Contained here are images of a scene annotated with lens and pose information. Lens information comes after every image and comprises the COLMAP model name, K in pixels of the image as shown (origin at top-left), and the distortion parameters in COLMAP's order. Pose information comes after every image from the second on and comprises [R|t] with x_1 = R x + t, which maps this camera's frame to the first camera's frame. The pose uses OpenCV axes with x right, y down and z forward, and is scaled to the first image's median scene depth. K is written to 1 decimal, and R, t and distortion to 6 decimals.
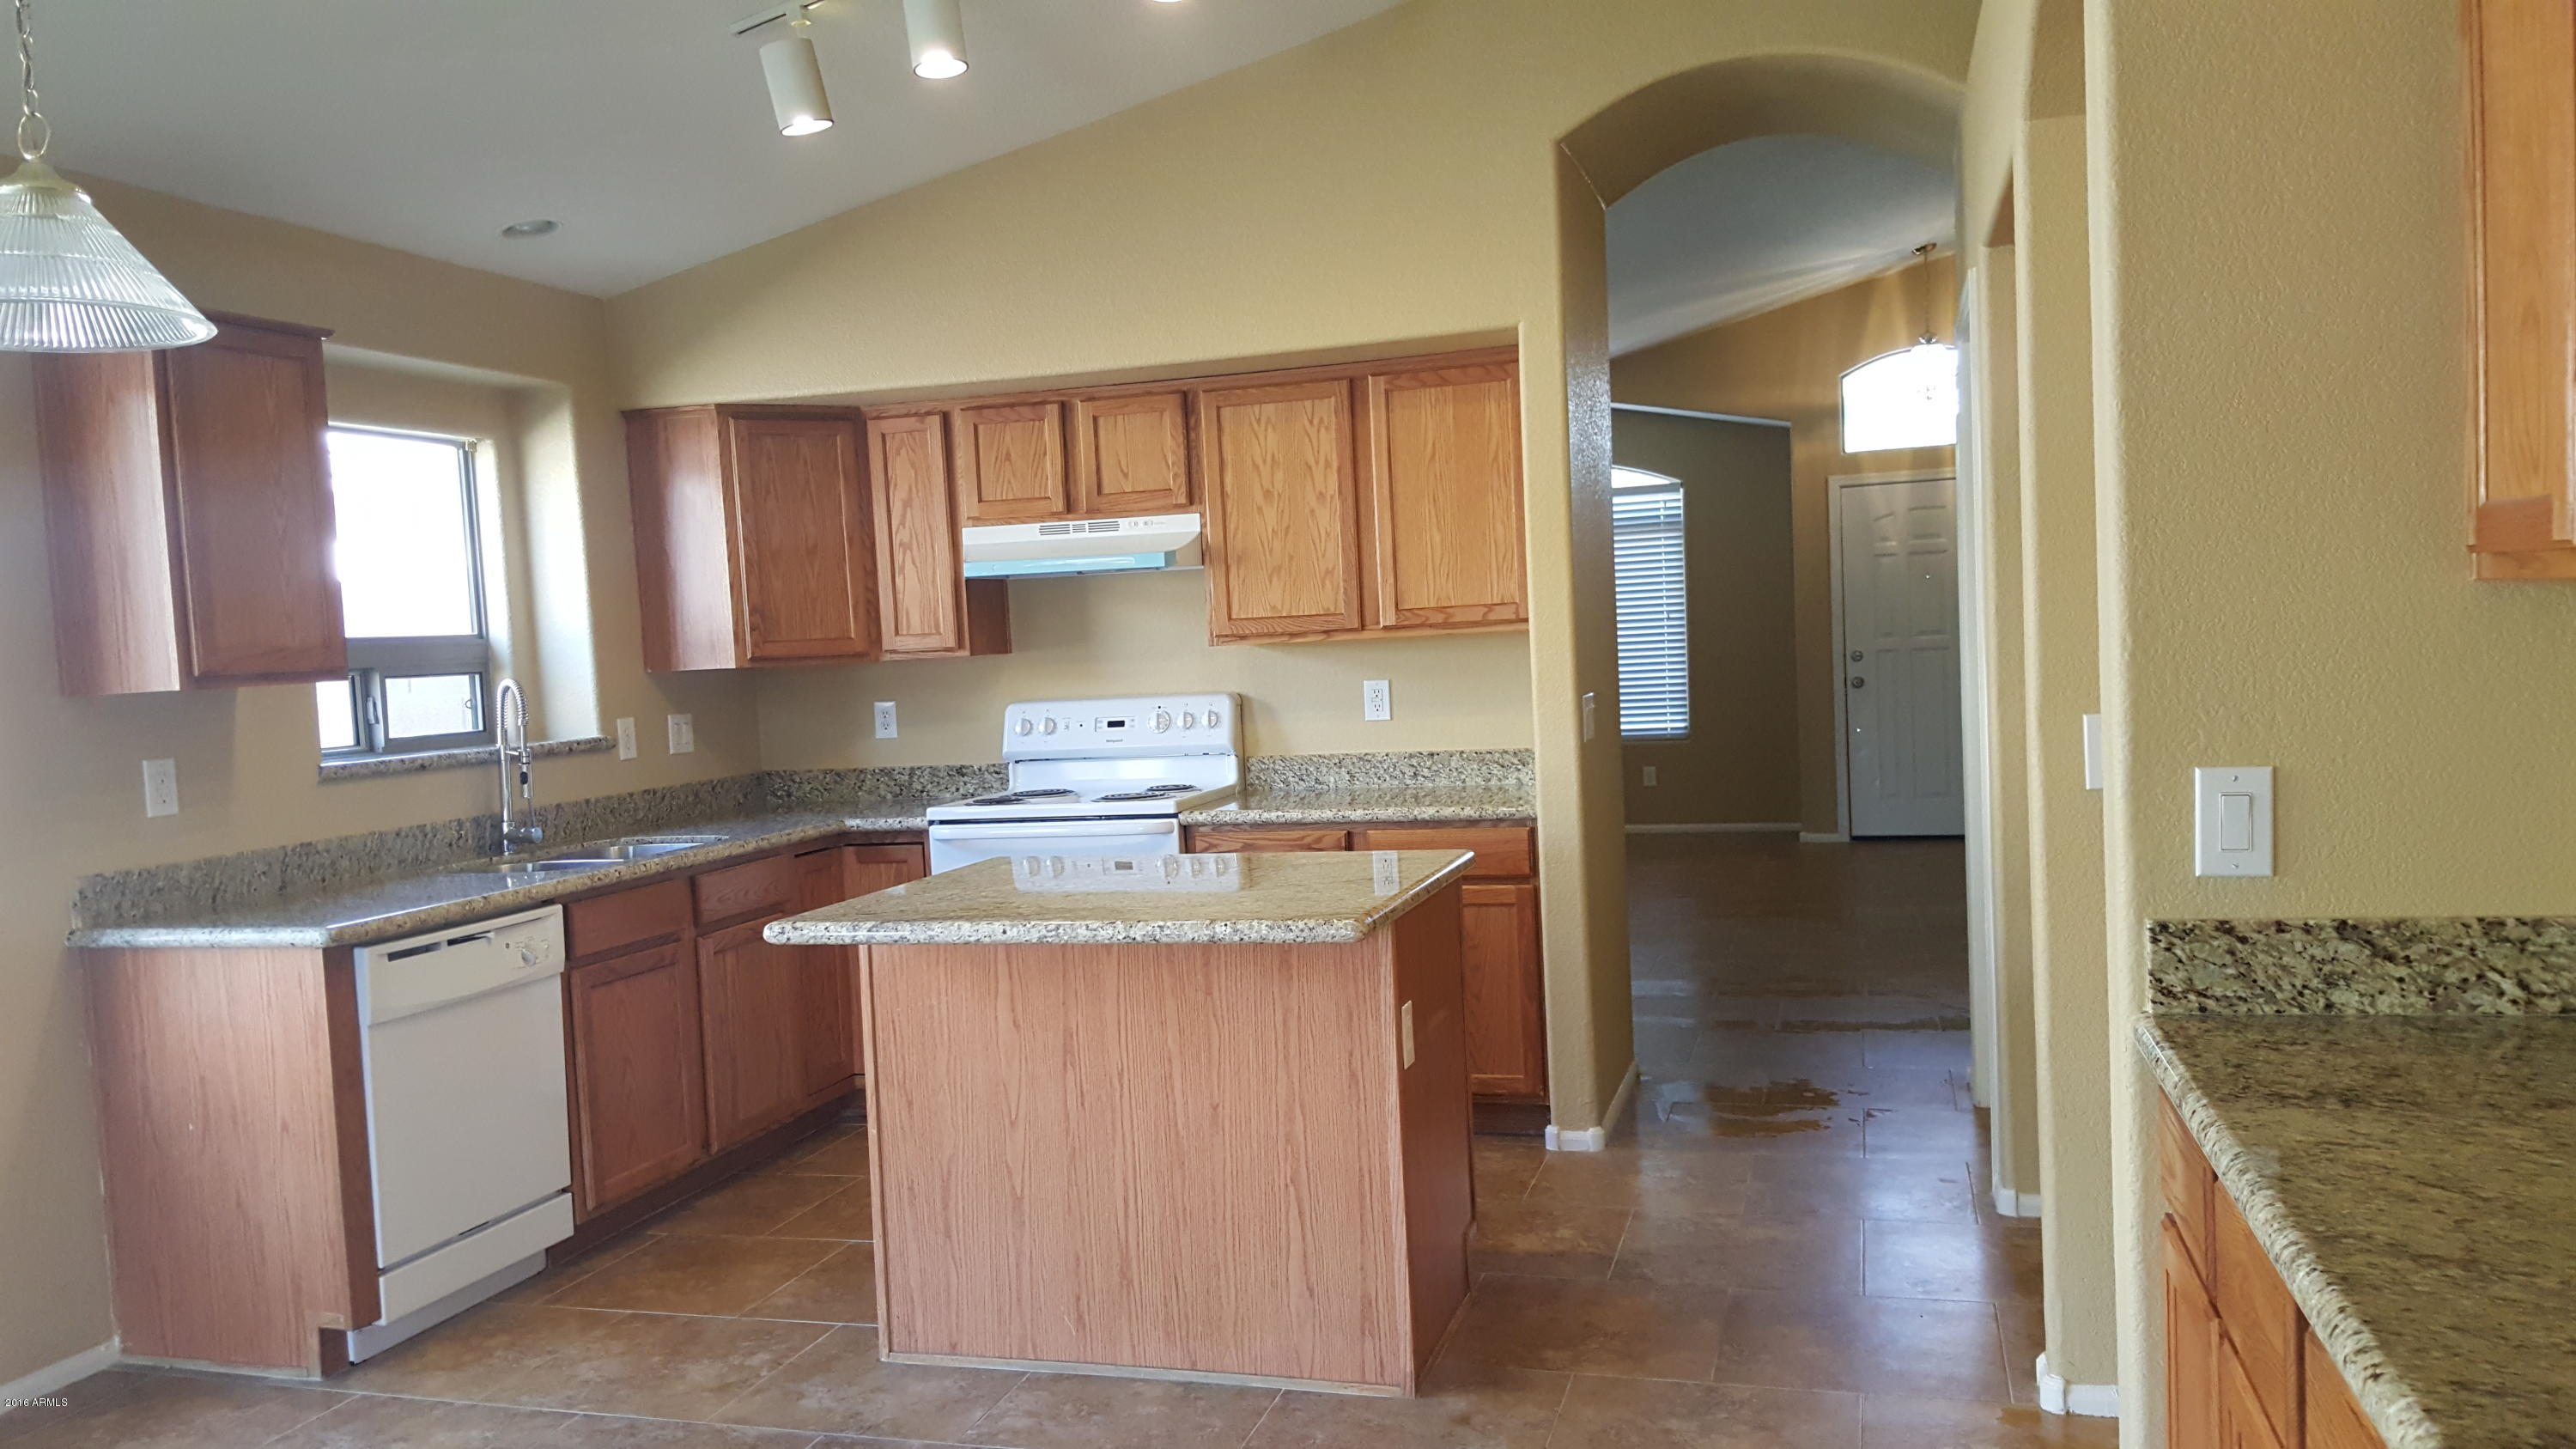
lens RADIAL K [[1952.6, 0, 1265.2], [0, 1952.6, 736.4], [0, 0, 1]] dist [0.147398, -0.271063]
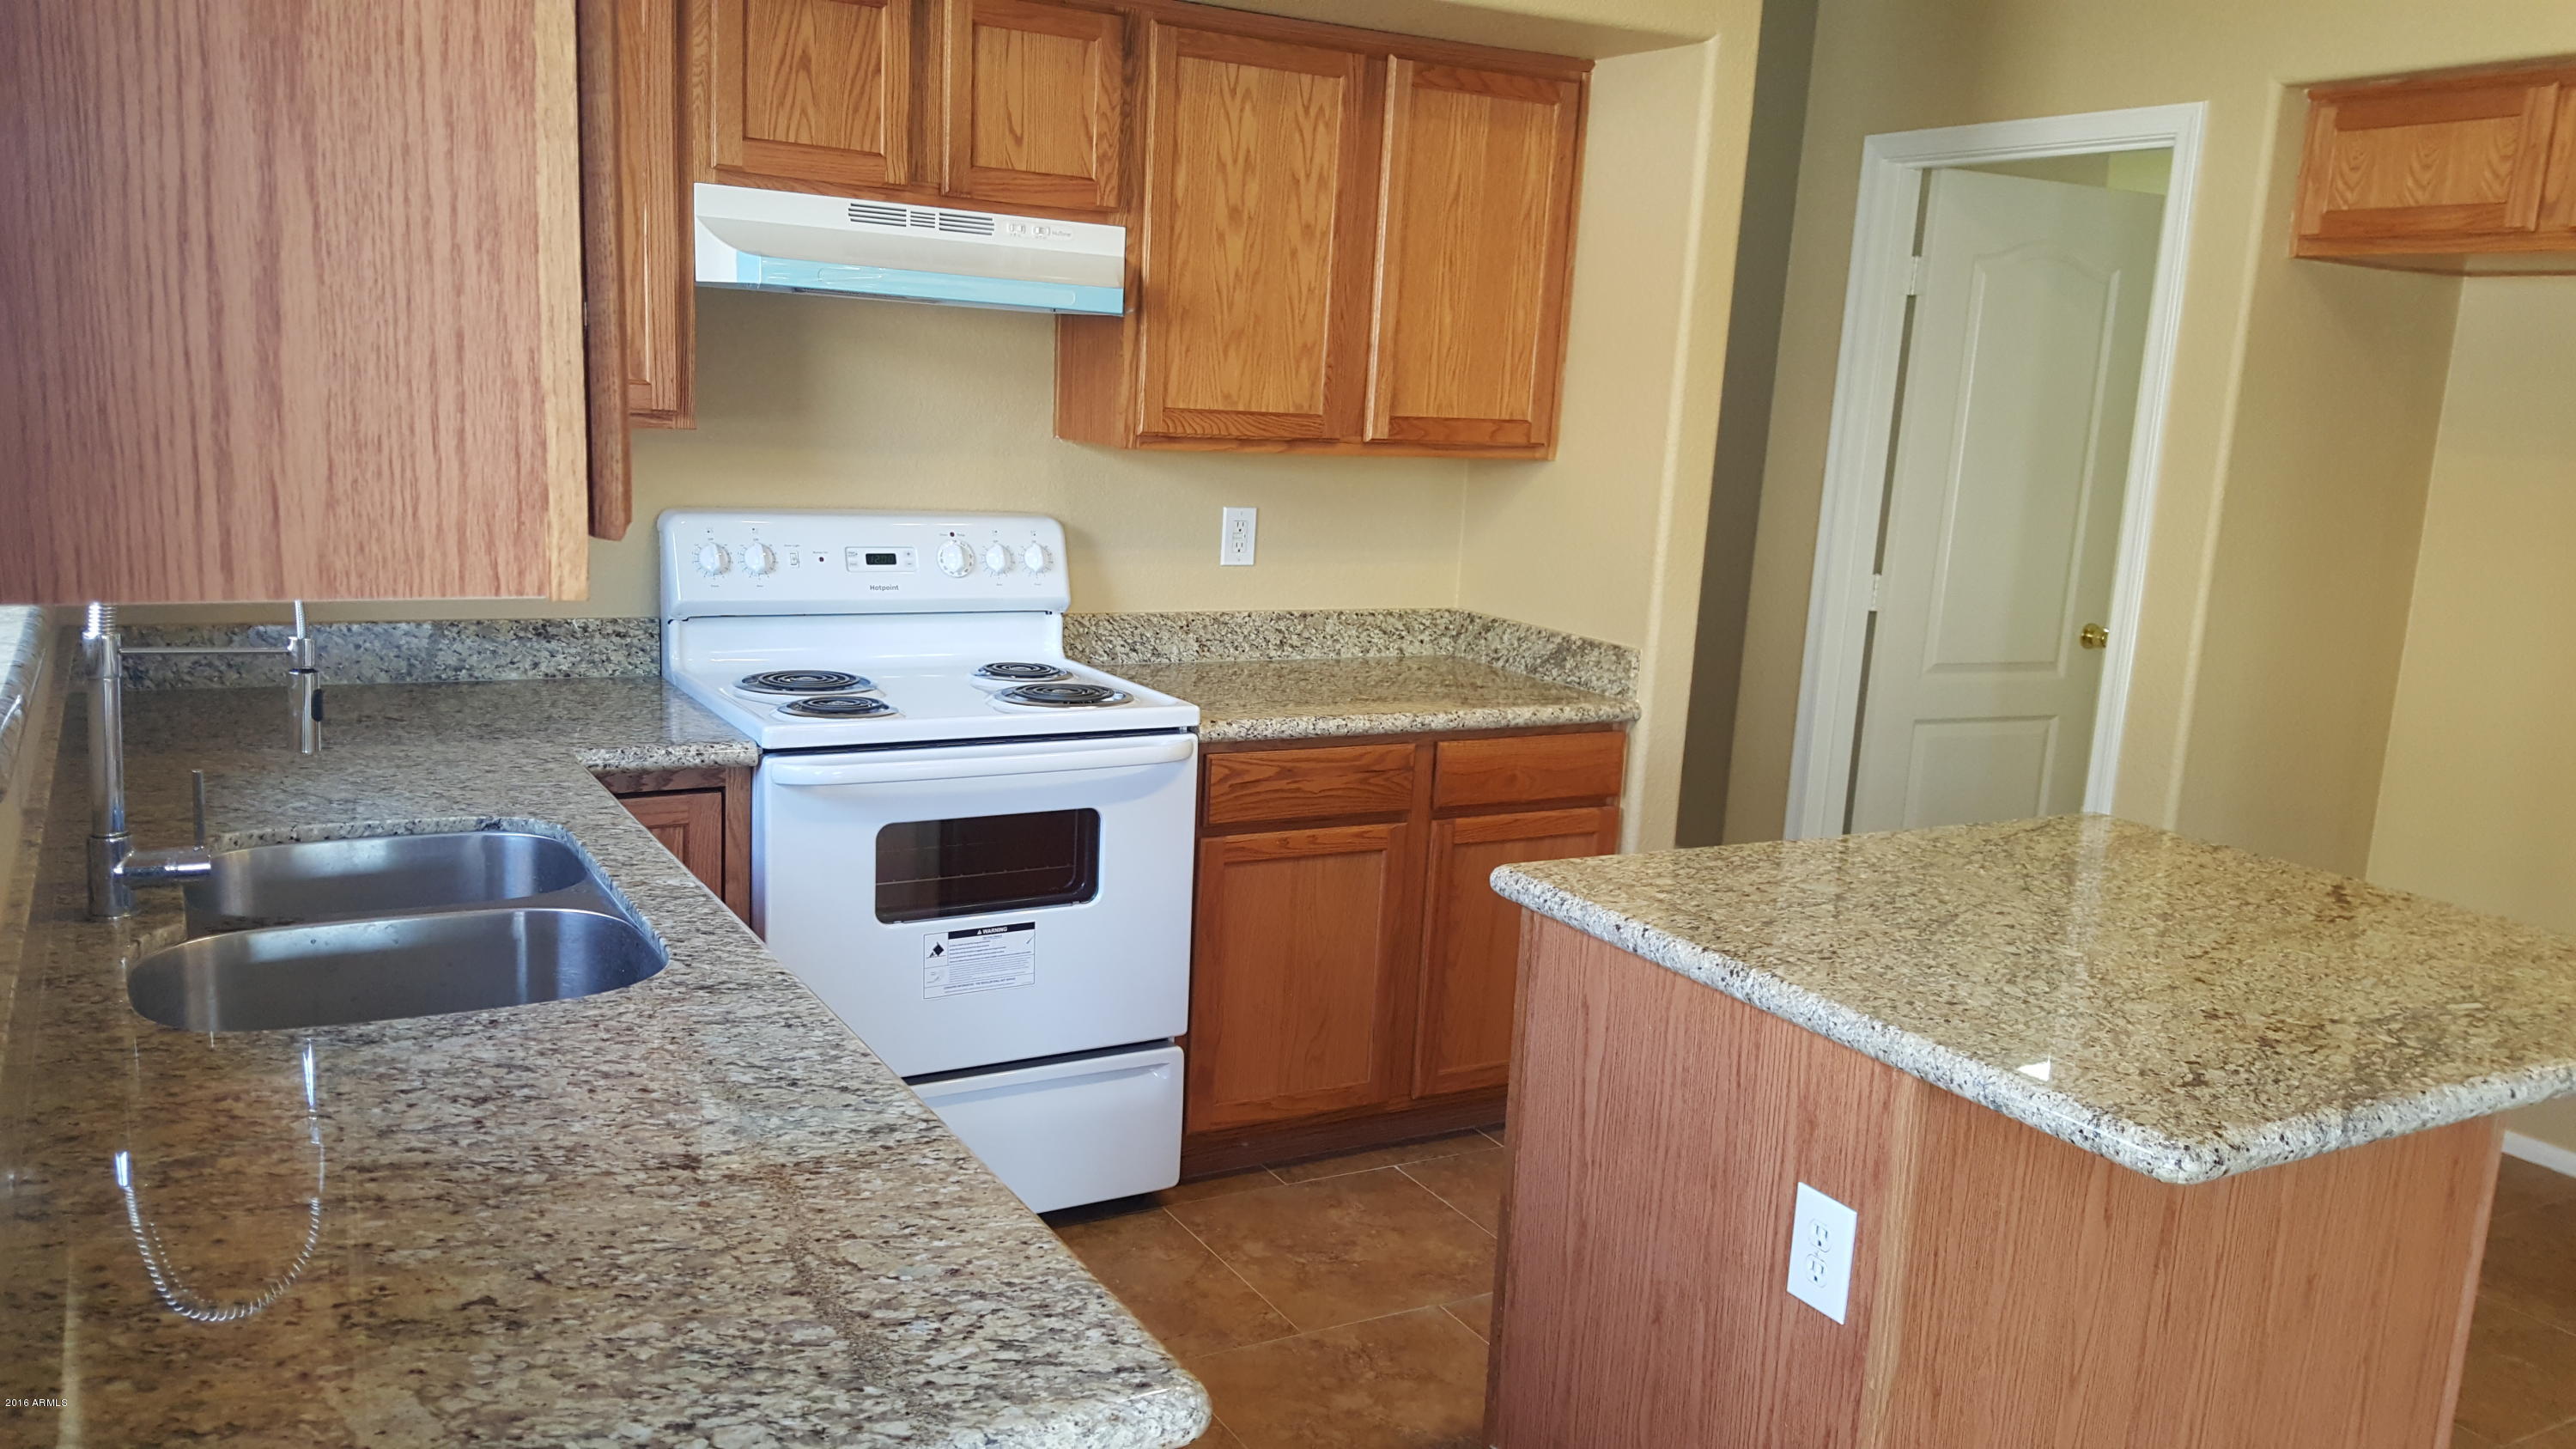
lens RADIAL K [[1920.5, 0, 1237.9], [0, 1920.5, 762.4], [0, 0, 1]] dist [0.138833, -0.247475]
pose [[0.692525, -0.057997, 0.719059, -0.458117], [-0.047253, 0.990975, 0.125438, -0.025659], [-0.719844, -0.120847, 0.683535, 0.539615]]
